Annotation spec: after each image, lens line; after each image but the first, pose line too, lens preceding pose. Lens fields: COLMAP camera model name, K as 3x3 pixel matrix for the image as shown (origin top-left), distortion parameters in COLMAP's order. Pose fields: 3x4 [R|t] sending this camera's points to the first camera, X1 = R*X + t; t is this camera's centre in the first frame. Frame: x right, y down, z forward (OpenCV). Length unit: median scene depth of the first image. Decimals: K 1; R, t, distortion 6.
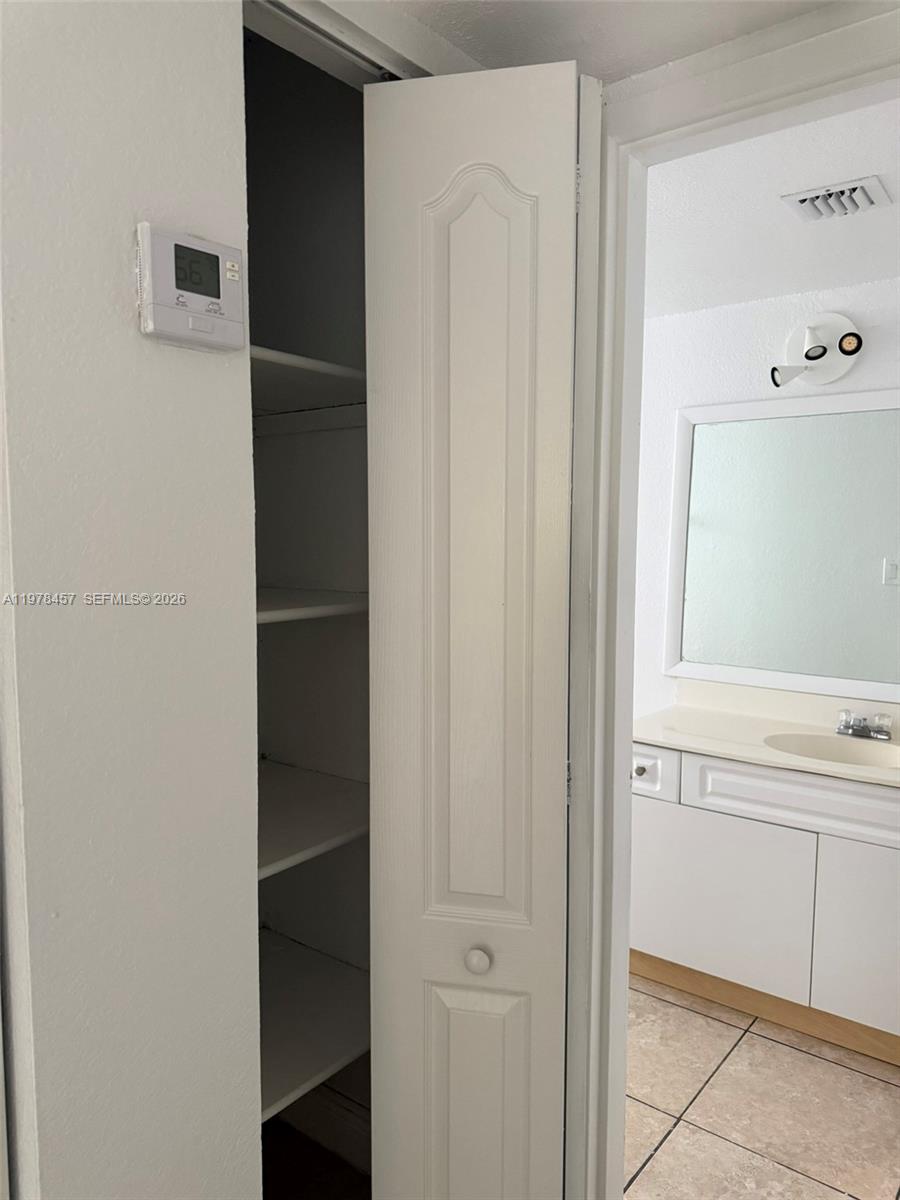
lens RADIAL K [[840.8, 0, 450.0], [0, 840.8, 600.0], [0, 0, 1]] dist [0.045017, -0.063038]
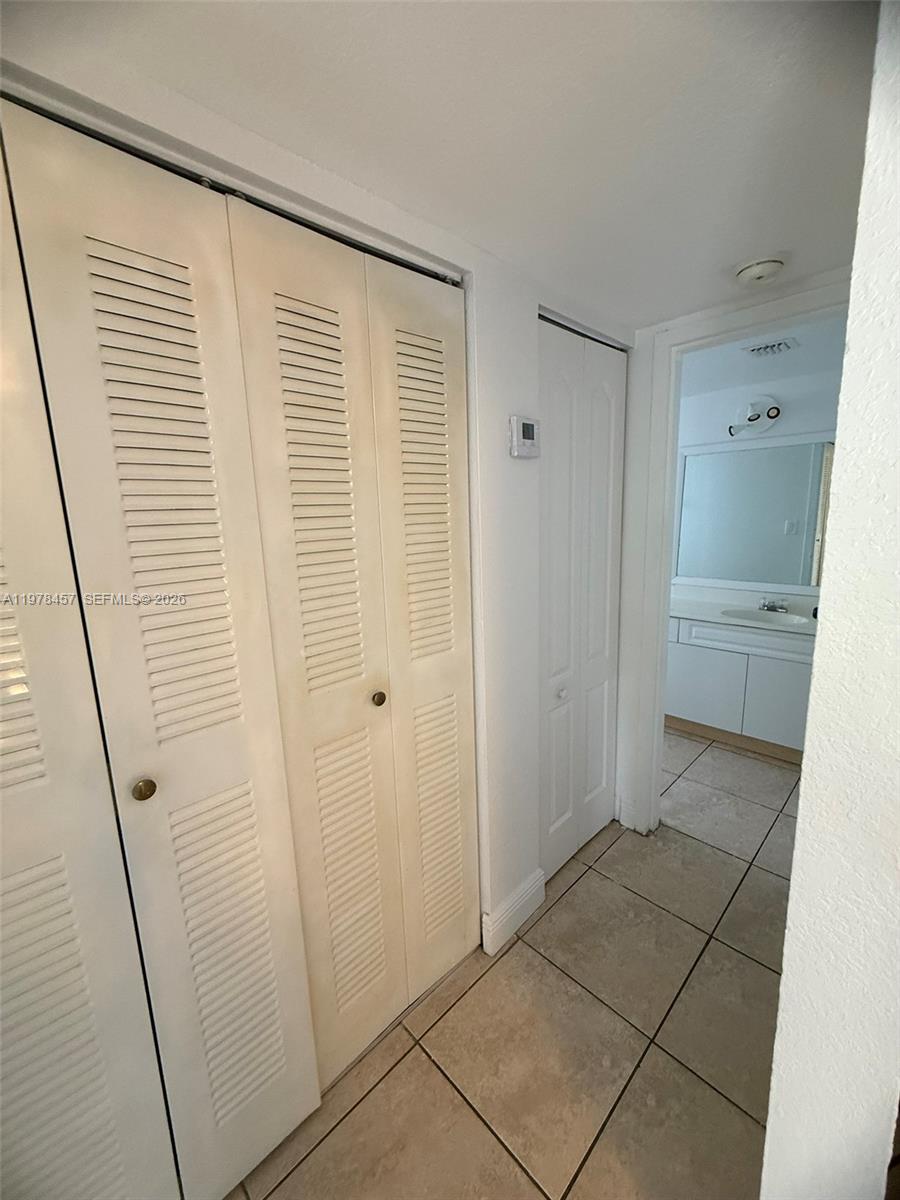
lens RADIAL K [[478.3, 0, 449.9], [0, 478.3, 597.3], [0, 0, 1]] dist [0.000295, 0.000001]
pose [[0.991049, -0.012492, -0.132916, -0.131267], [0.025296, 0.995148, 0.095081, -0.000218], [0.131083, -0.097592, 0.986556, -0.239529]]
